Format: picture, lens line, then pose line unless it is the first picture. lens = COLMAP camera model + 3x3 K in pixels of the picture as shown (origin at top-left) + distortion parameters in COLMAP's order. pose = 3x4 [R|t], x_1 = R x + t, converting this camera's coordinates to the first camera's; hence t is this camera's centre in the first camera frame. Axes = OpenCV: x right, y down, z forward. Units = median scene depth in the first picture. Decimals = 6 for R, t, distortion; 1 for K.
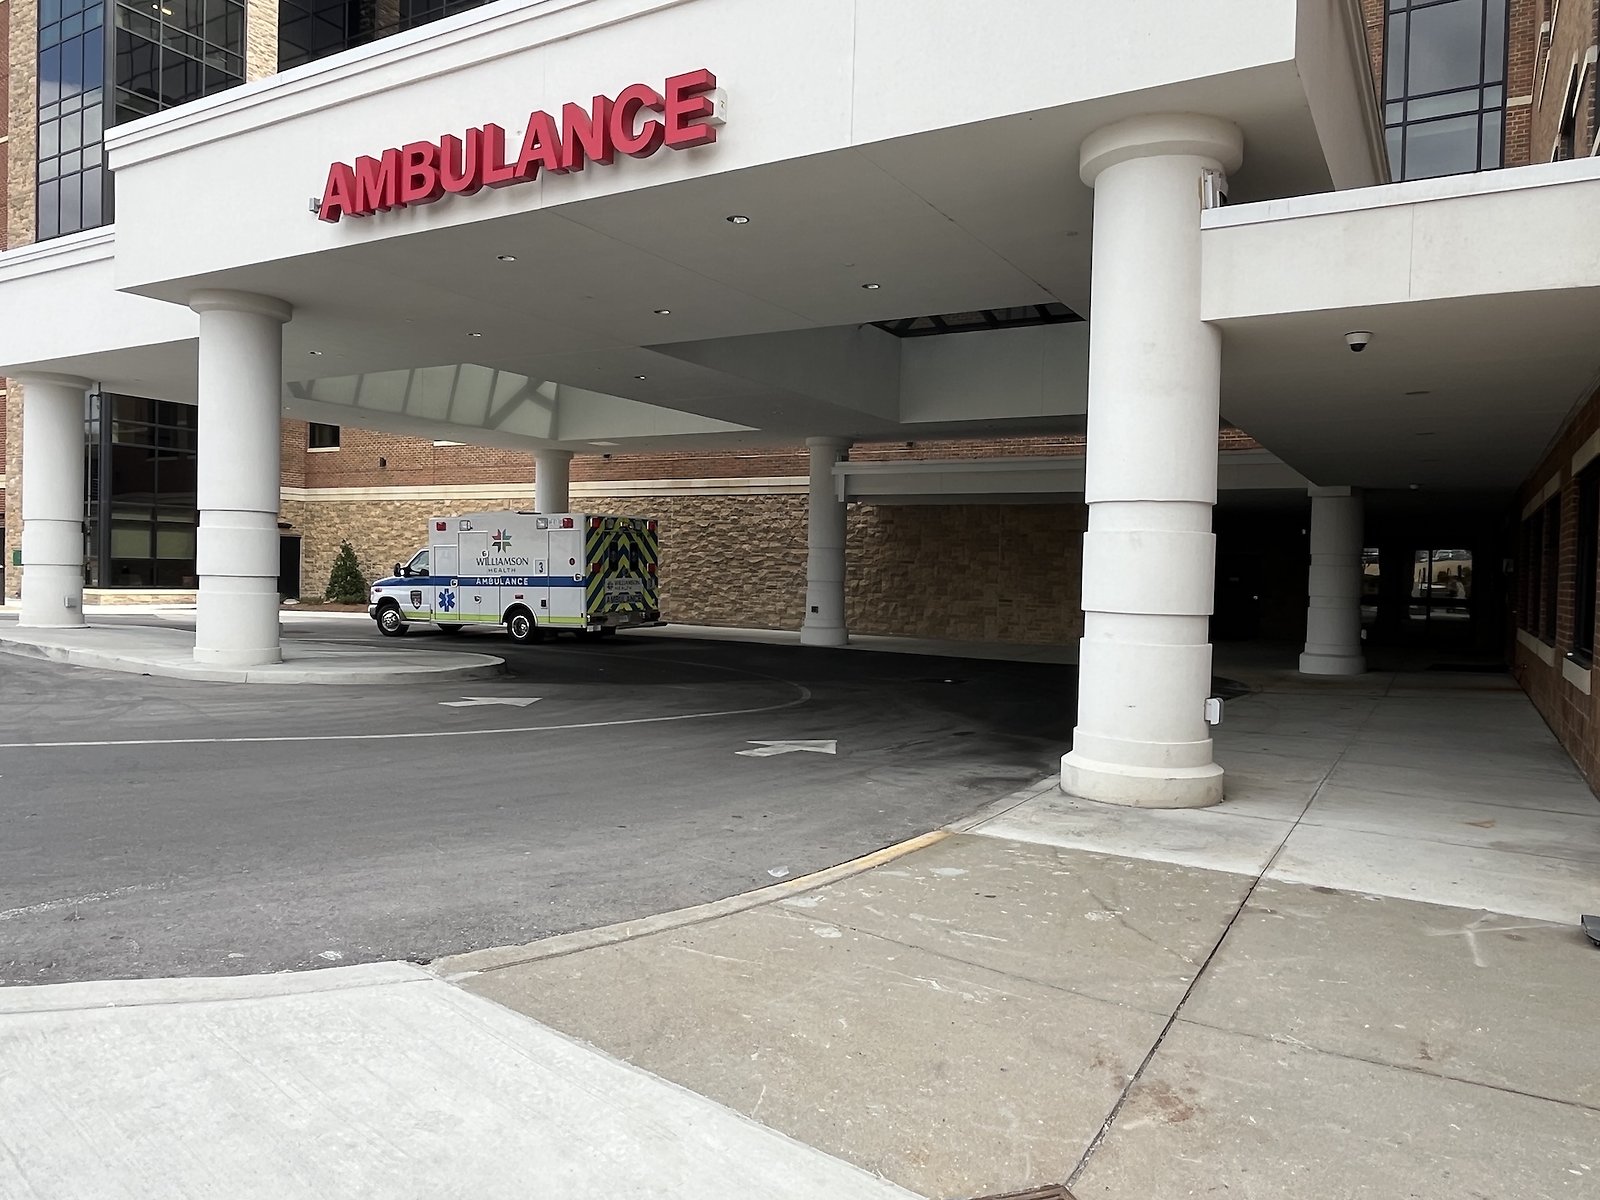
lens RADIAL K [[1112.4, 0, 801.9], [0, 1112.4, 591.1], [0, 0, 1]] dist [-0.007722, 0.002886]
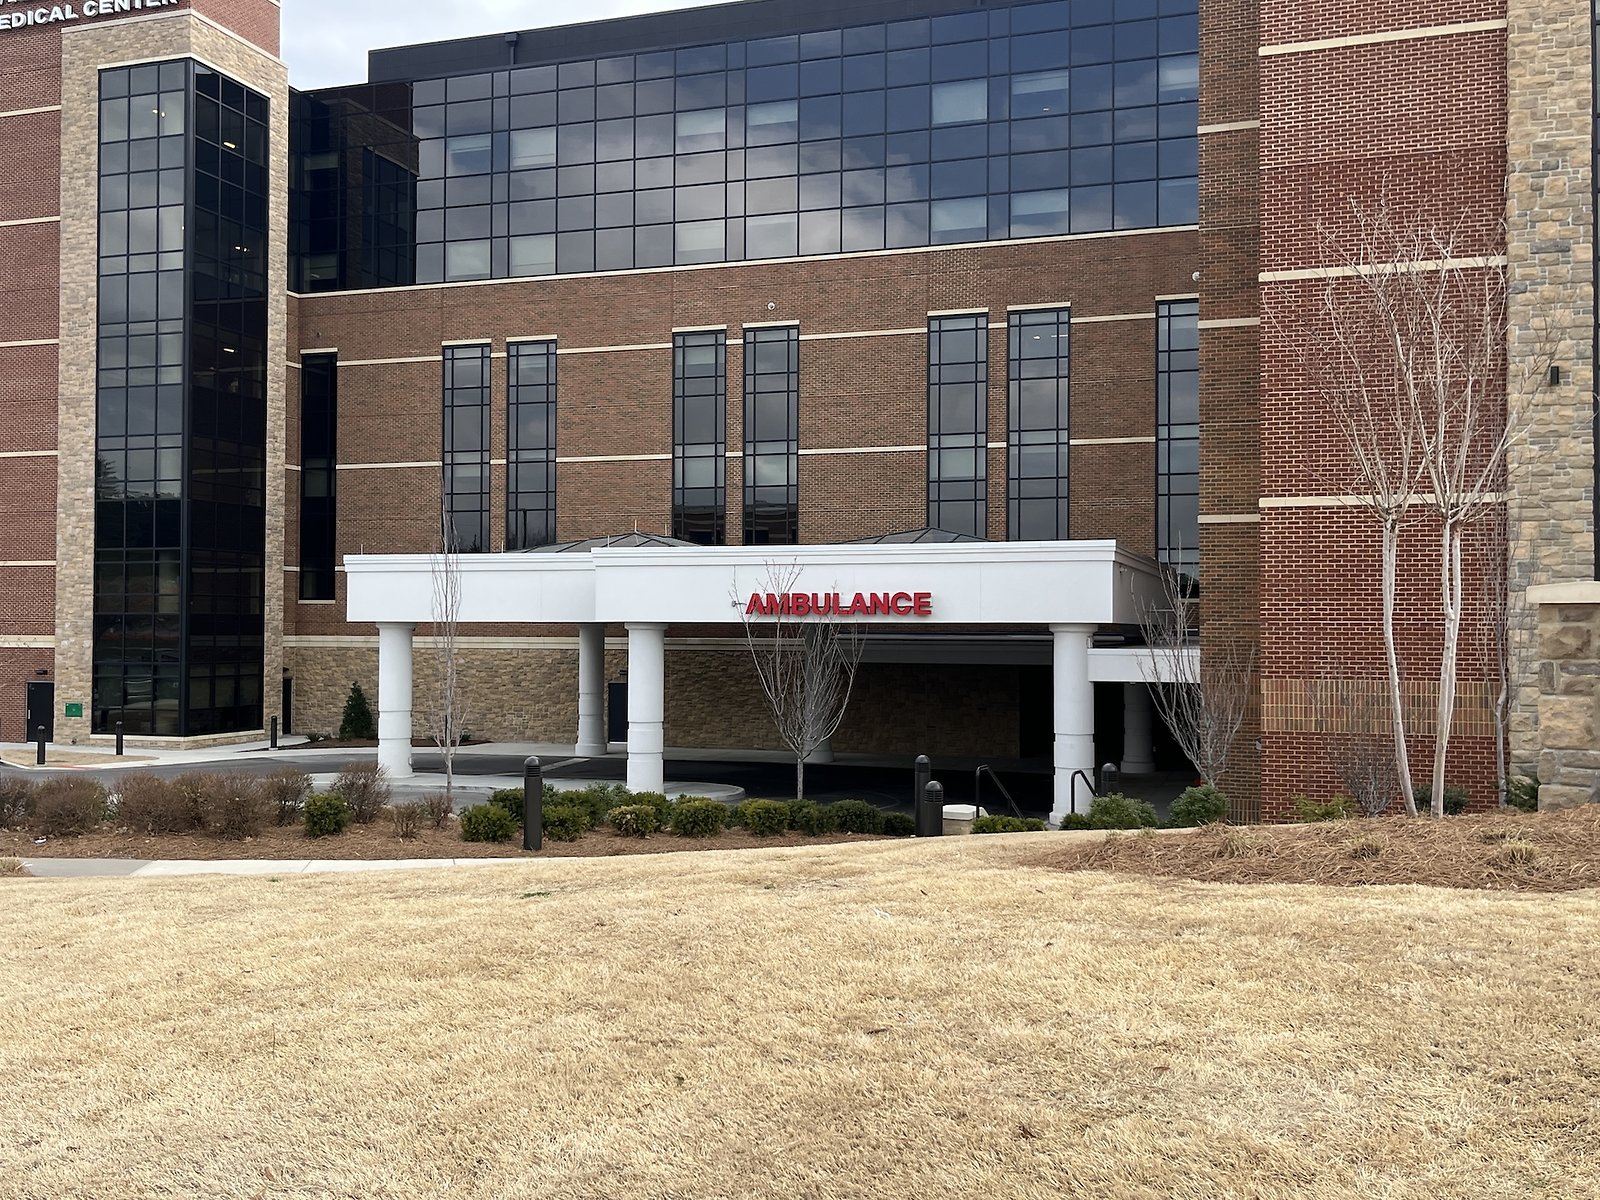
lens RADIAL K [[1539.3, 0, 767.2], [0, 1539.3, 584.8], [0, 0, 1]] dist [0.084546, 0.000000]
pose [[0.980522, -0.016270, 0.195736, -0.377227], [0.024391, 0.998935, -0.039153, -0.092648], [-0.194890, 0.043165, 0.979875, -0.857356]]
